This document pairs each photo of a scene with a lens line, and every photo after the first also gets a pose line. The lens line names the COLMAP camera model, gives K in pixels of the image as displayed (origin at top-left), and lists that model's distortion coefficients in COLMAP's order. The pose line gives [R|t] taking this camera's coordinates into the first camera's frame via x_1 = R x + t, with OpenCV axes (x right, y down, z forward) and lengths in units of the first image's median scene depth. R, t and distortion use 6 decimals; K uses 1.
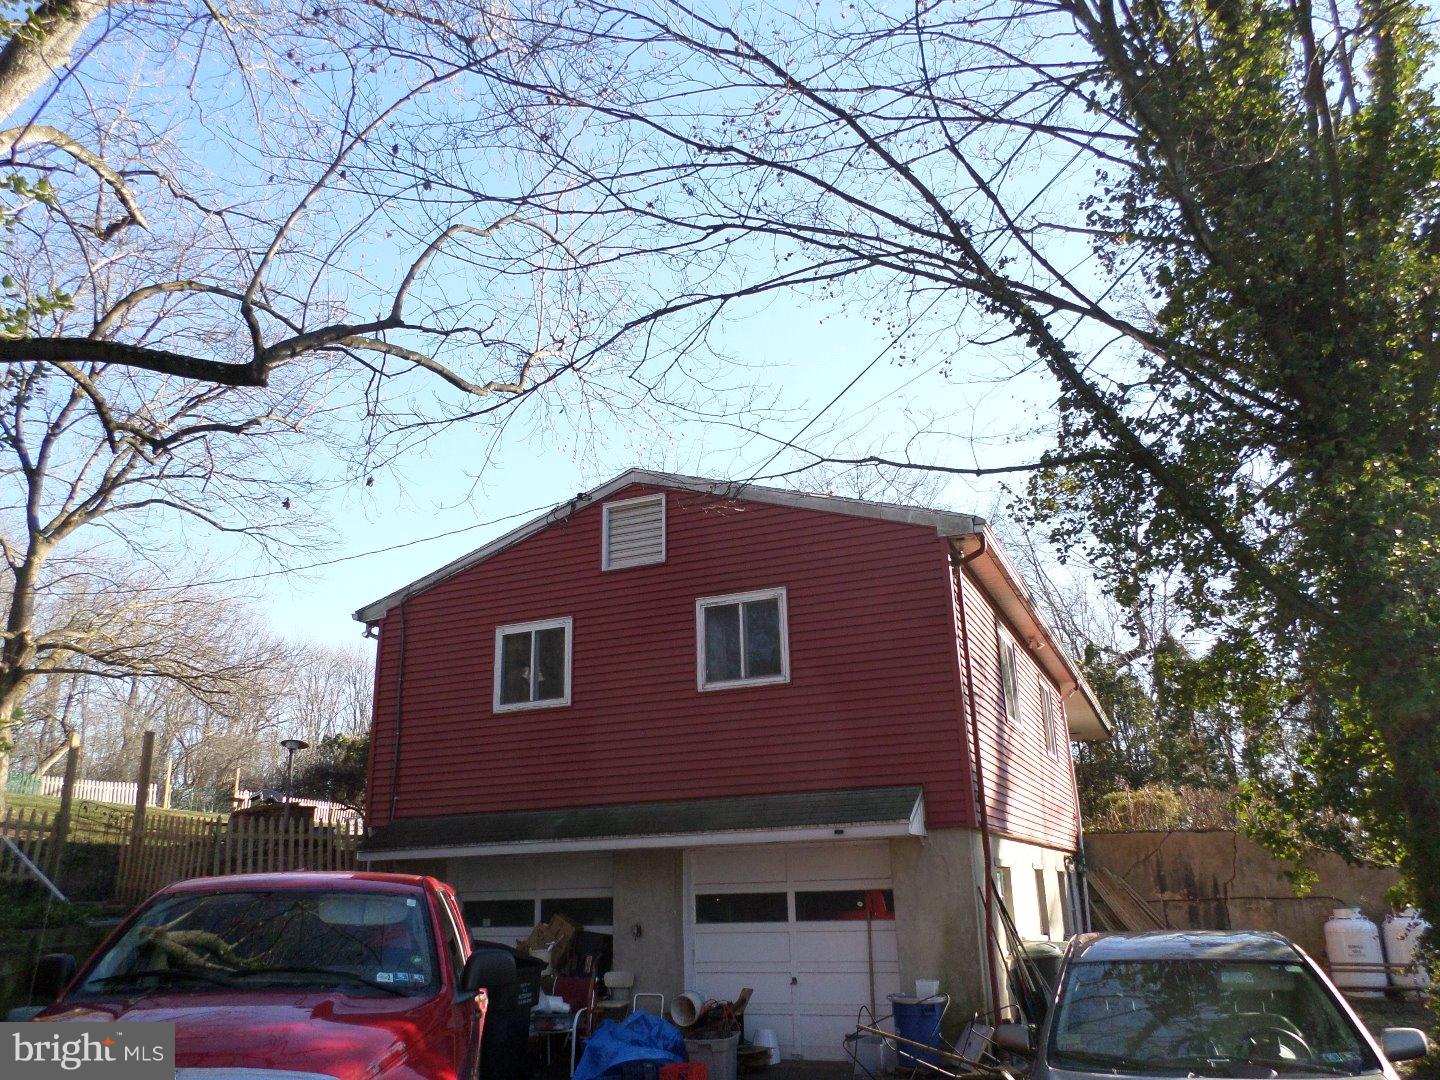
lens RADIAL K [[1090.4, 0, 742.6], [0, 1090.4, 541.3], [0, 0, 1]] dist [-0.040330, 0.007888]
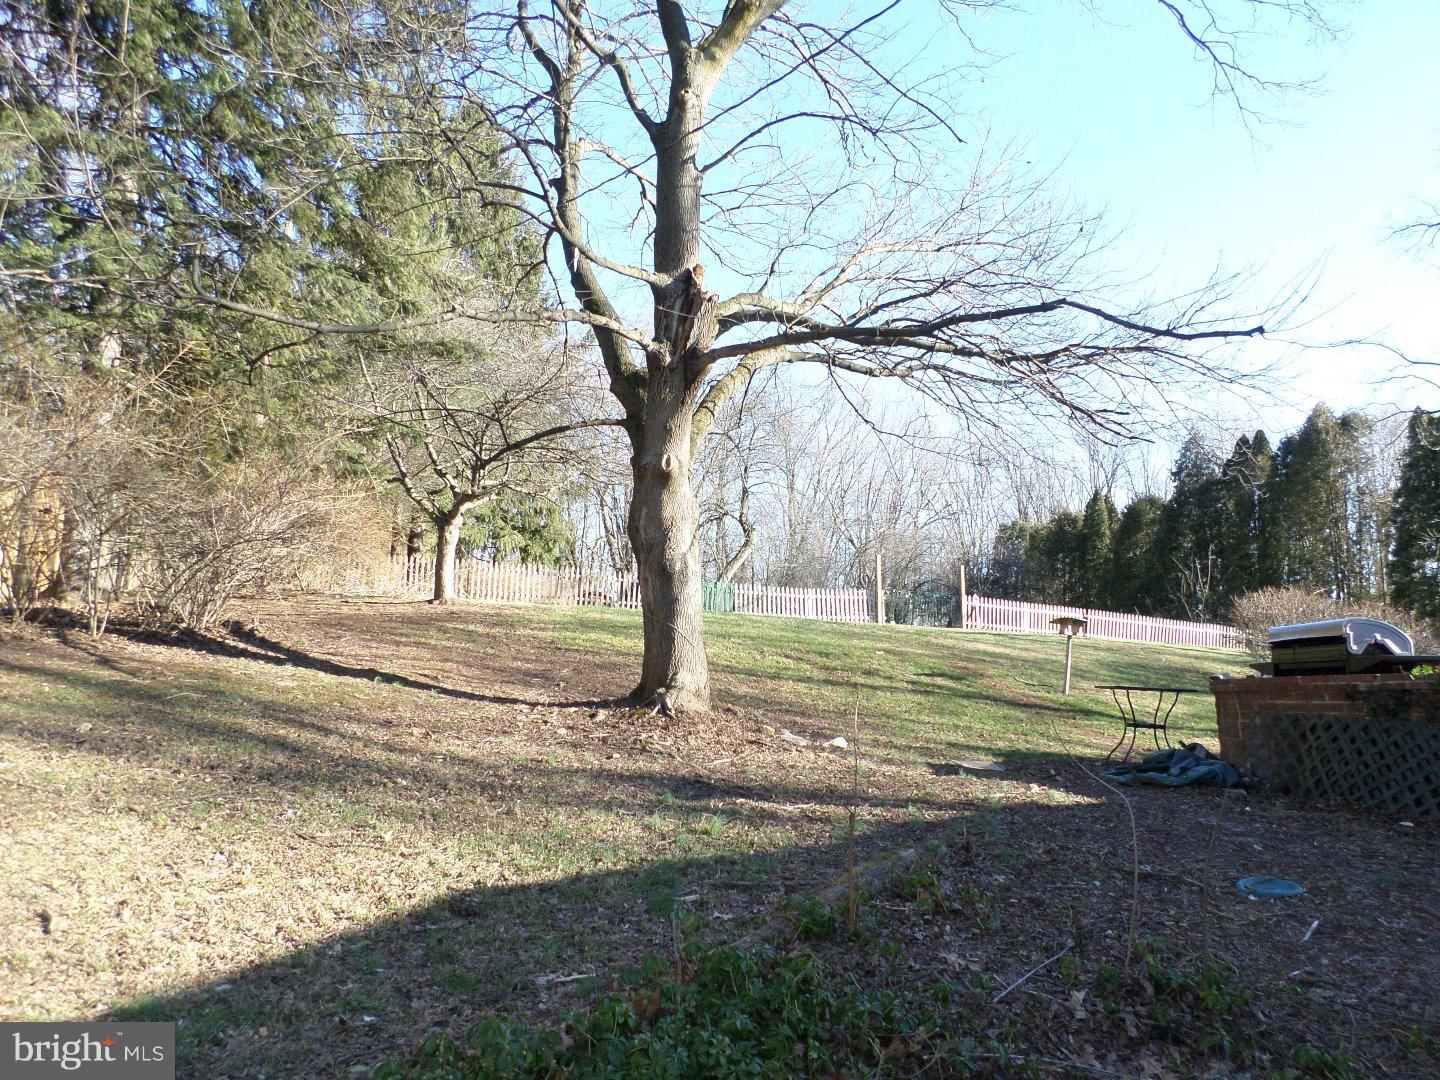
lens RADIAL K [[1090.4, 0, 742.6], [0, 1090.4, 541.3], [0, 0, 1]] dist [-0.040330, 0.007888]
pose [[0.855245, -0.038347, -0.516803, -0.431069], [0.136077, 0.978882, 0.152558, 0.123186], [0.500038, -0.200799, 0.842402, 0.622347]]
